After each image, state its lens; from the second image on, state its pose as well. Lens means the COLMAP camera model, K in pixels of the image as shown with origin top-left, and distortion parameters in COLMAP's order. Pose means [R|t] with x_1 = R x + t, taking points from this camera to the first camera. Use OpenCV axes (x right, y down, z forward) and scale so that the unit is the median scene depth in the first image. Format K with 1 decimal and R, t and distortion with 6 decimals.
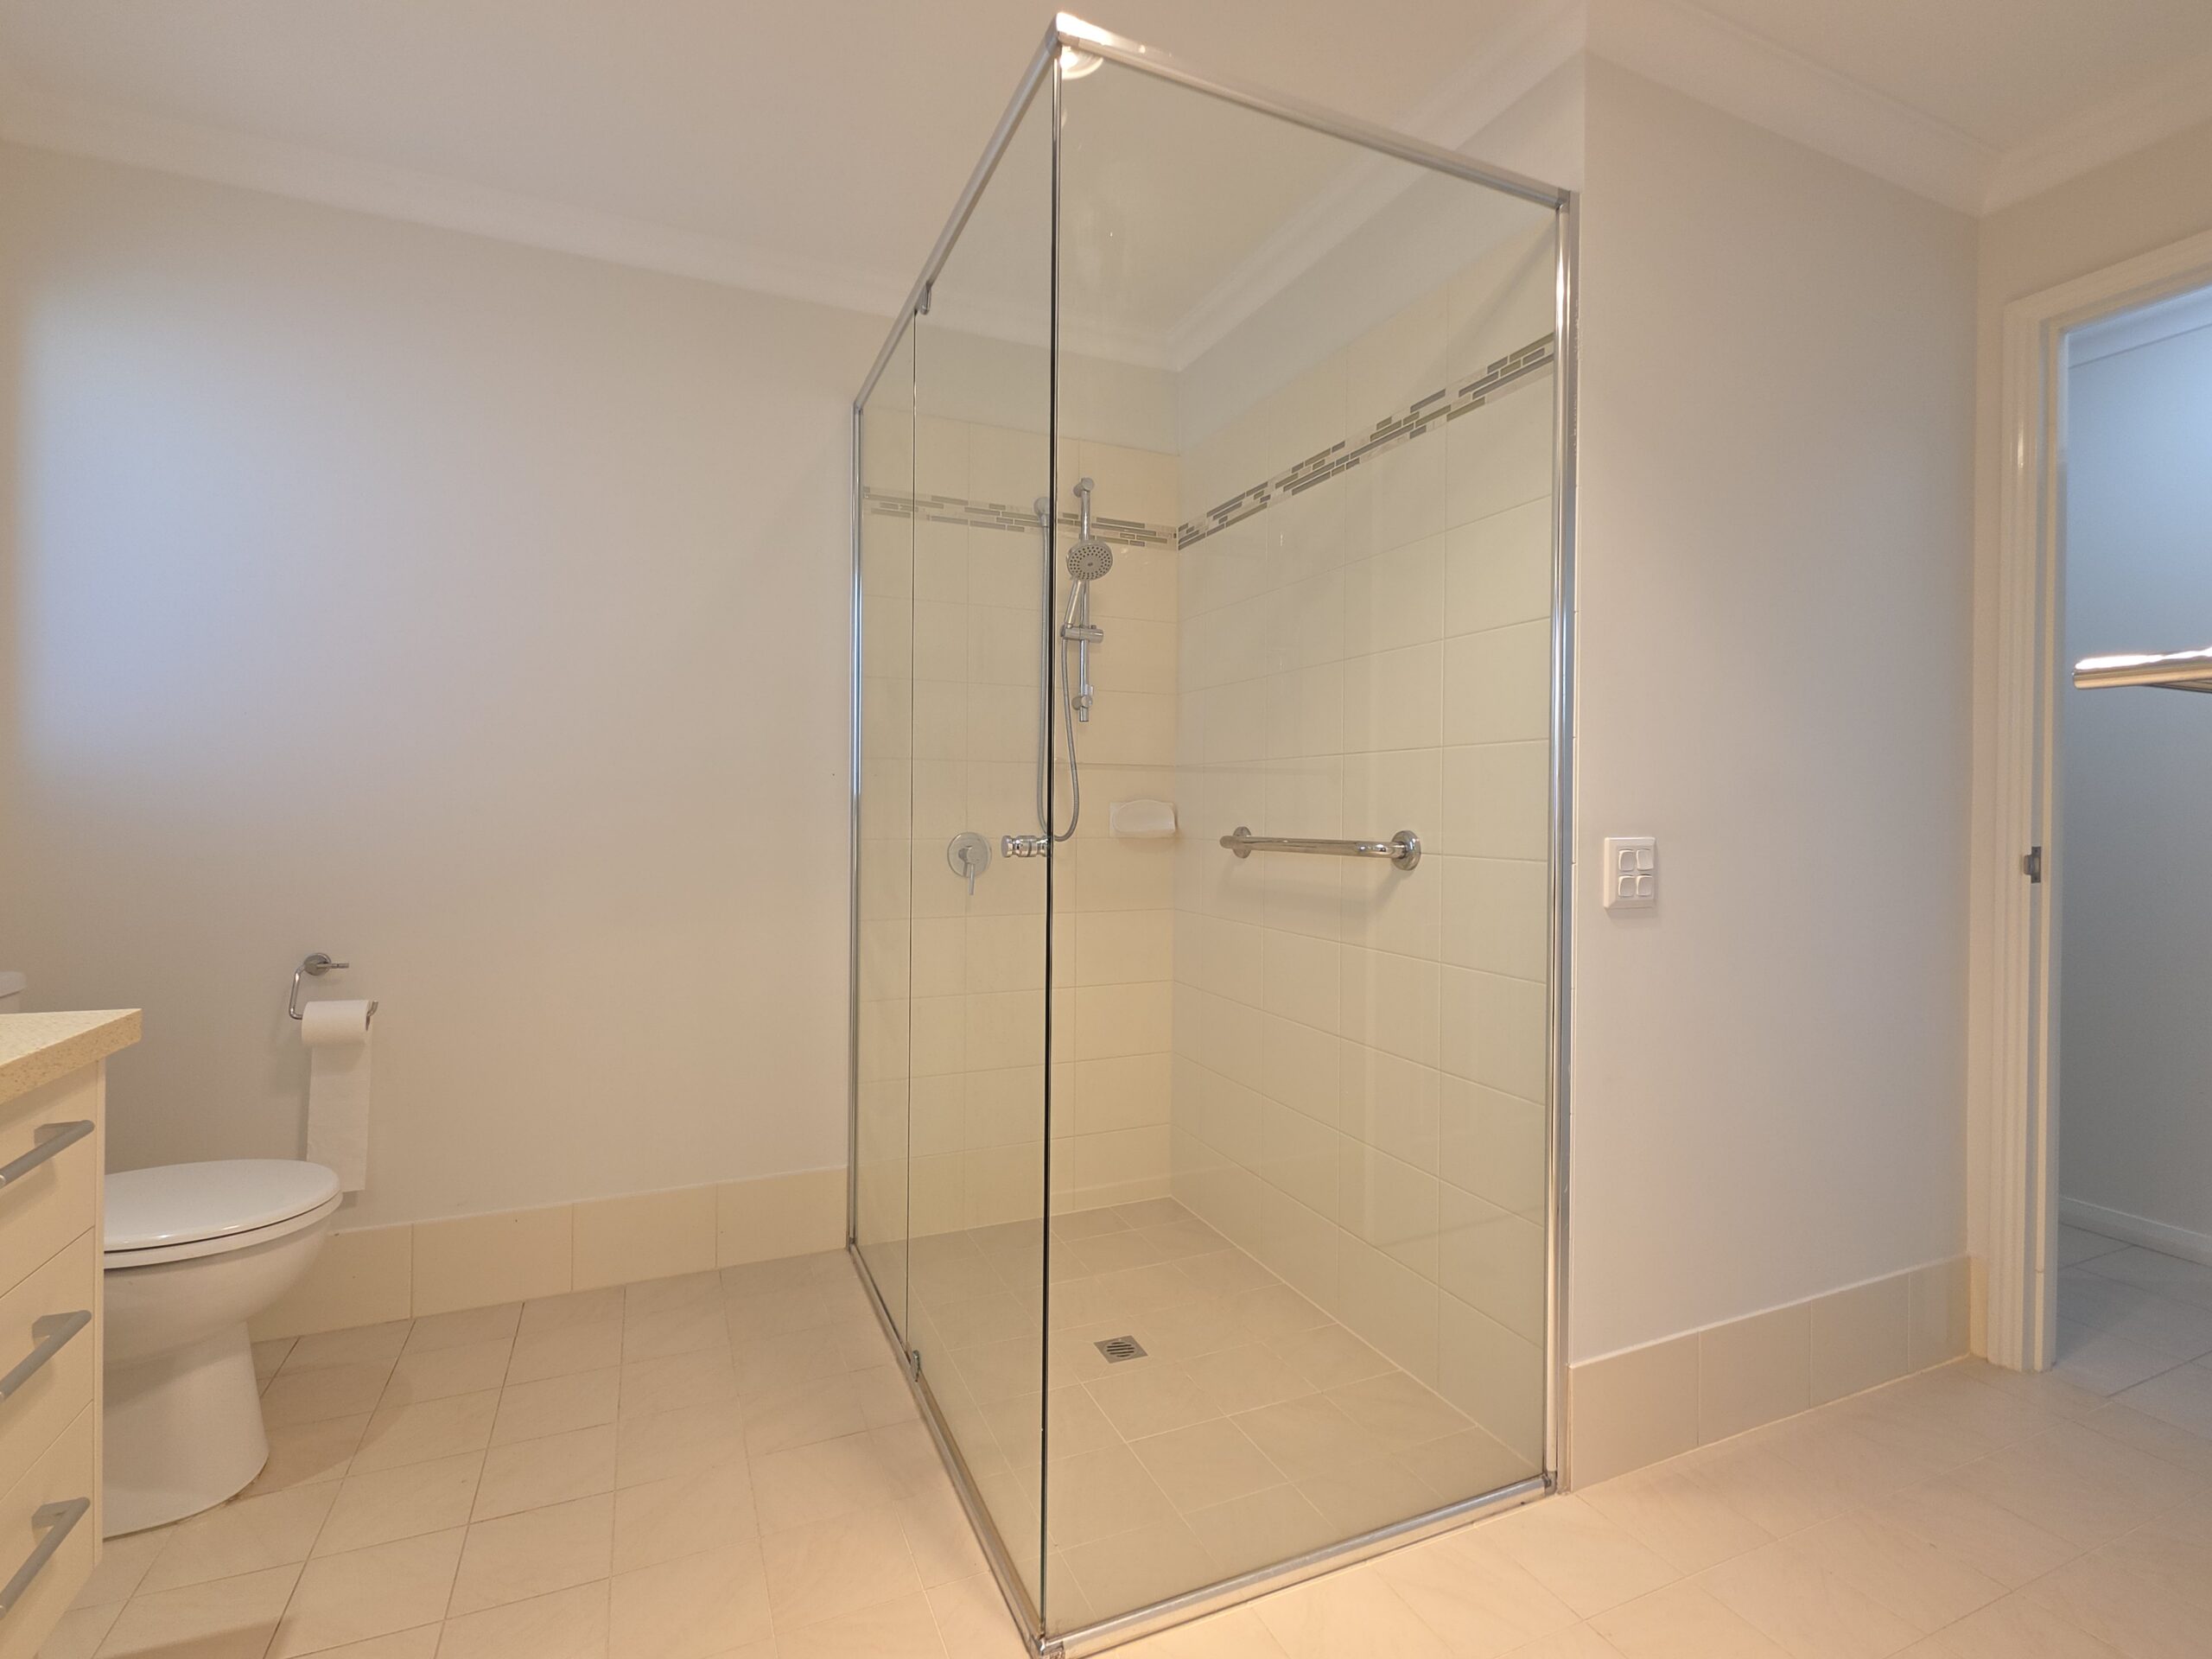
lens RADIAL K [[1041.8, 0, 1106.0], [0, 1041.8, 829.5], [0, 0, 1]] dist [0.000037, -0.000003]
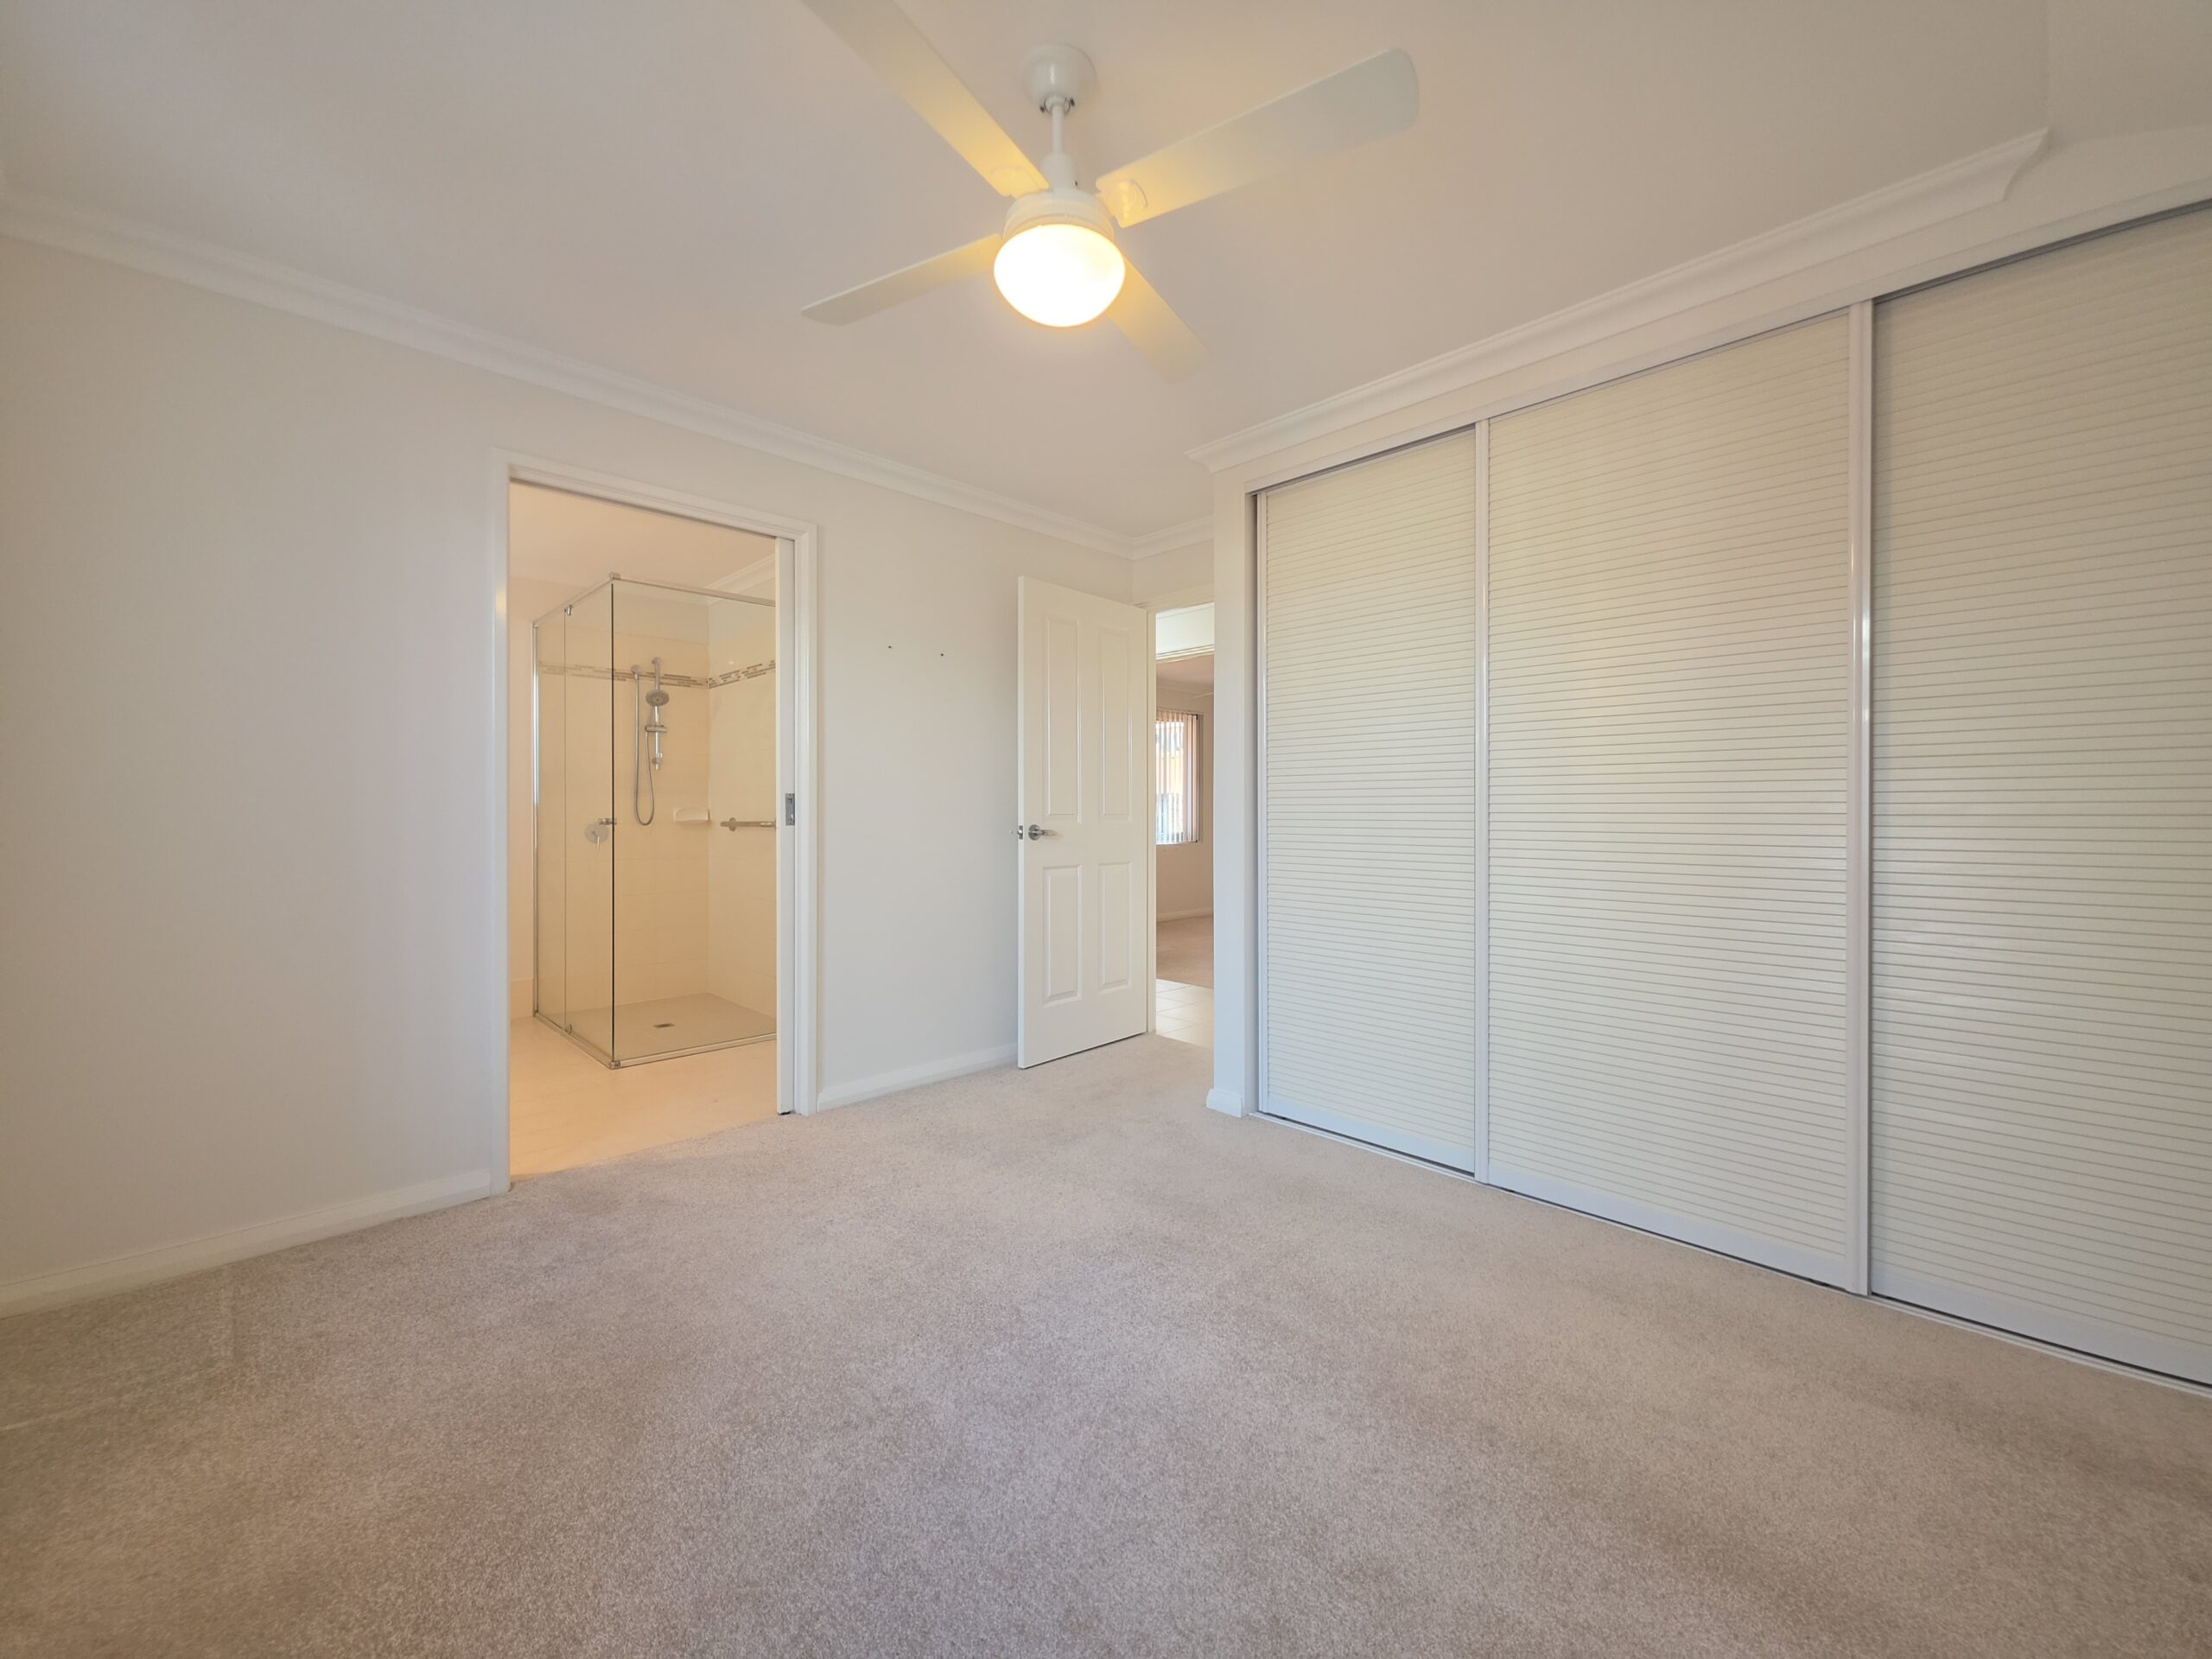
lens RADIAL K [[882.2, 0, 1106.0], [0, 882.2, 829.5], [0, 0, 1]] dist [0.000140, 0.000007]
pose [[0.935023, -0.009885, 0.354449, 0.208802], [0.010089, 0.999948, 0.001274, 0.028994], [-0.354443, 0.002385, 0.935074, -1.092563]]
